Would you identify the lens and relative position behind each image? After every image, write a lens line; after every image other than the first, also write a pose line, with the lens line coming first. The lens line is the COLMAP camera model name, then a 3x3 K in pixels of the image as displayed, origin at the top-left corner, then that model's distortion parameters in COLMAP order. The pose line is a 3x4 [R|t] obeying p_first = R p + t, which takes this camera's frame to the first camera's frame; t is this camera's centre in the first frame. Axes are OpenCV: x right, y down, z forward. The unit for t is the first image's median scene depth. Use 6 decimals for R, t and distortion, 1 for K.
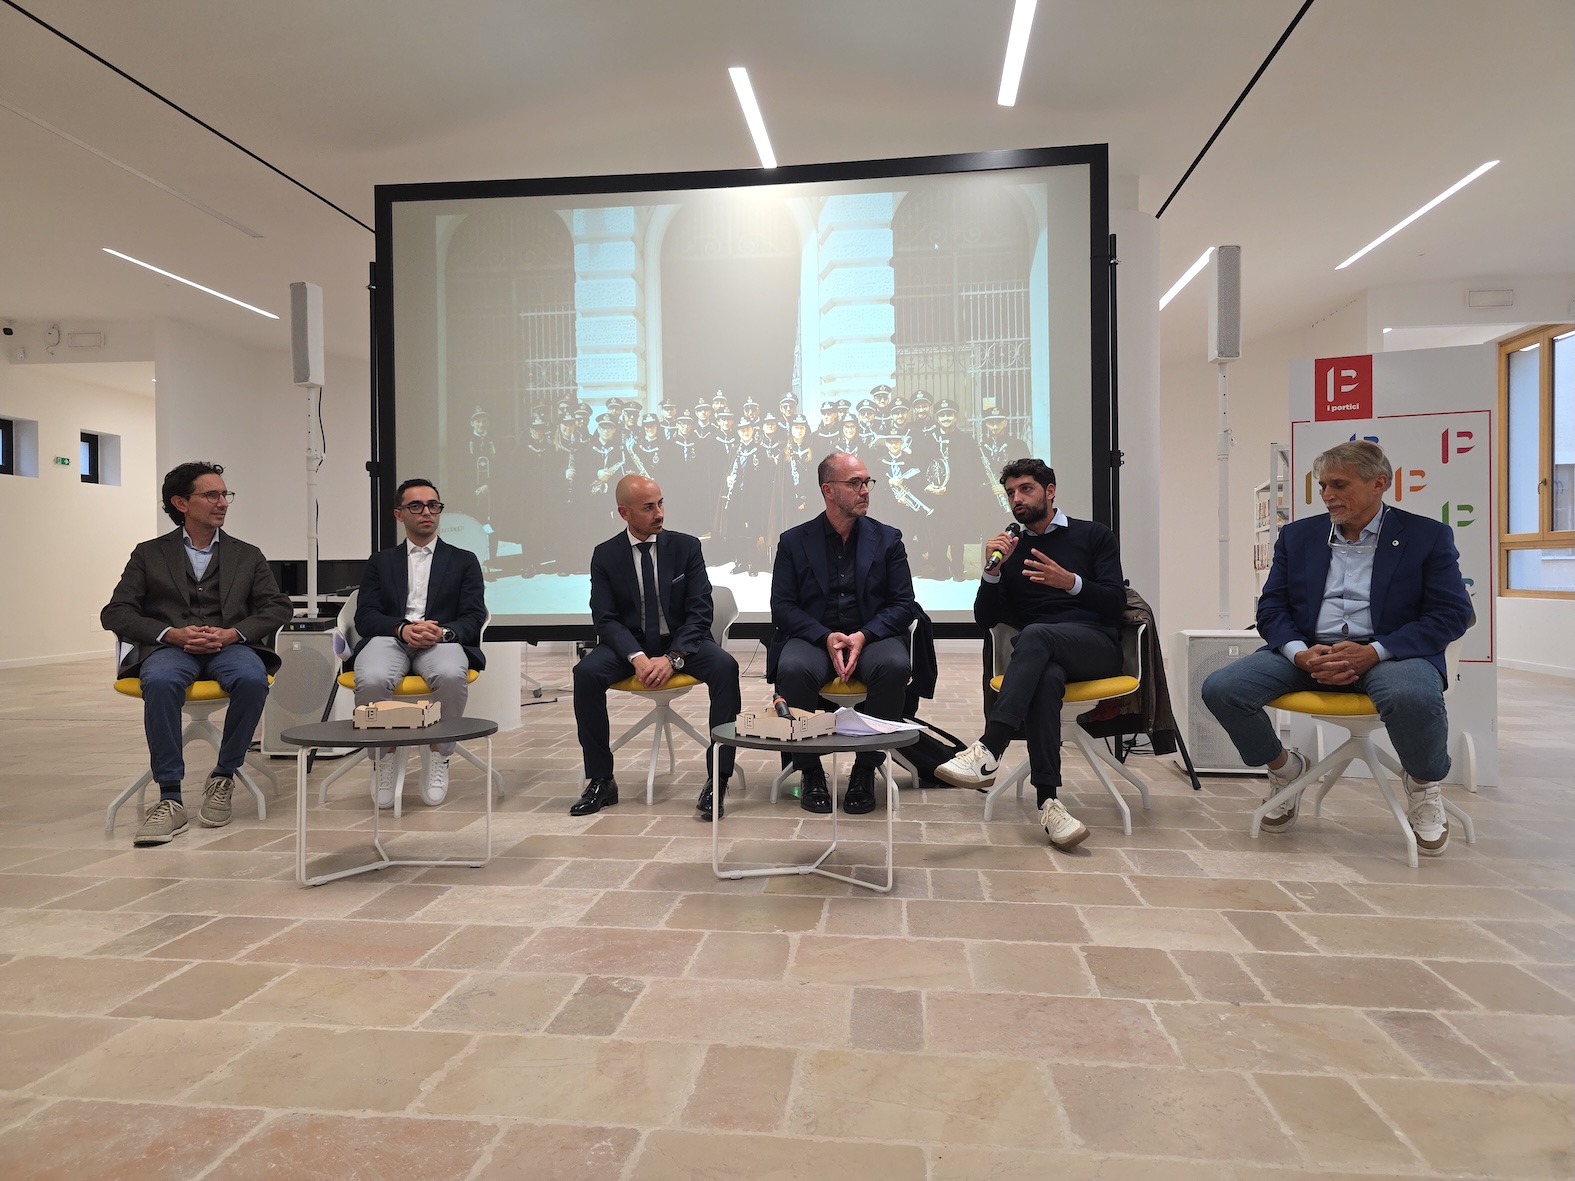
lens RADIAL K [[1053.6, 0, 776.9], [0, 1053.6, 590.1], [0, 0, 1]] dist [0.025527, -0.015855]
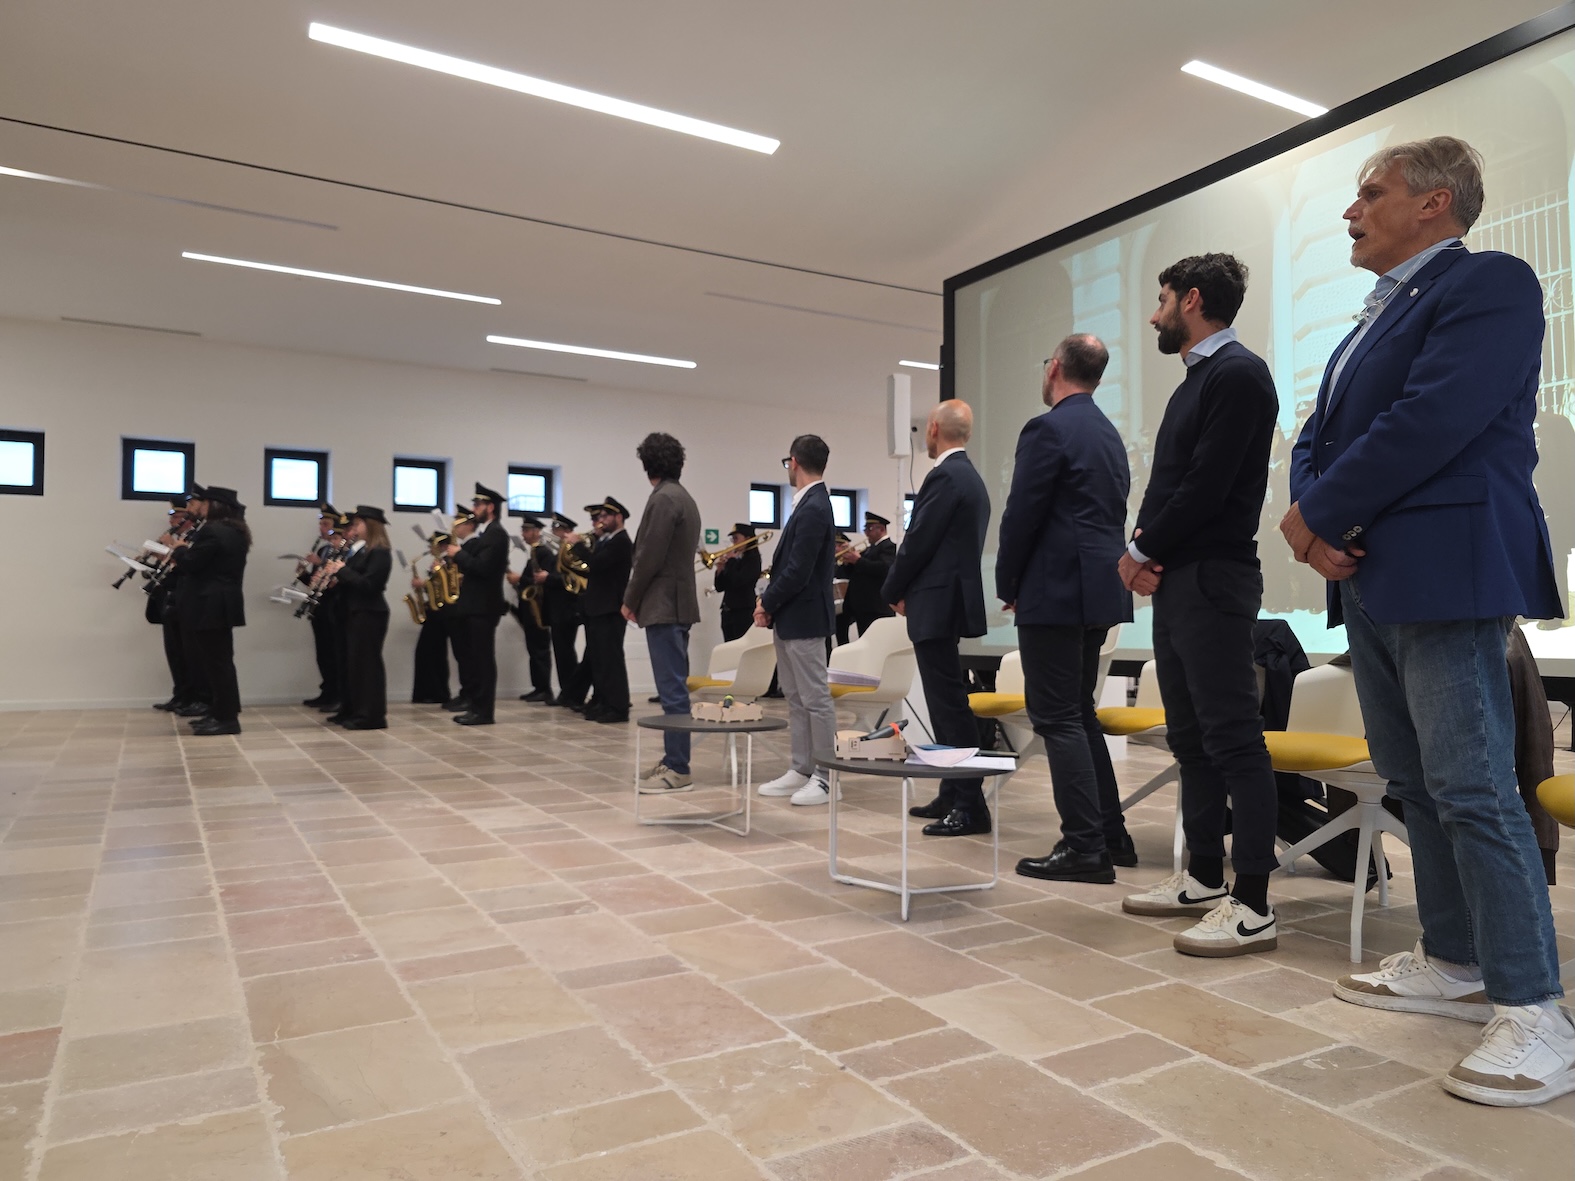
lens RADIAL K [[1053.6, 0, 770.9], [0, 1053.6, 584.4], [0, 0, 1]] dist [0.025527, -0.015855]
pose [[0.604437, -0.021302, -0.796368, 0.925745], [-0.014900, 0.999165, -0.038036, 0.008825], [0.796514, 0.034856, 0.603615, 0.317980]]
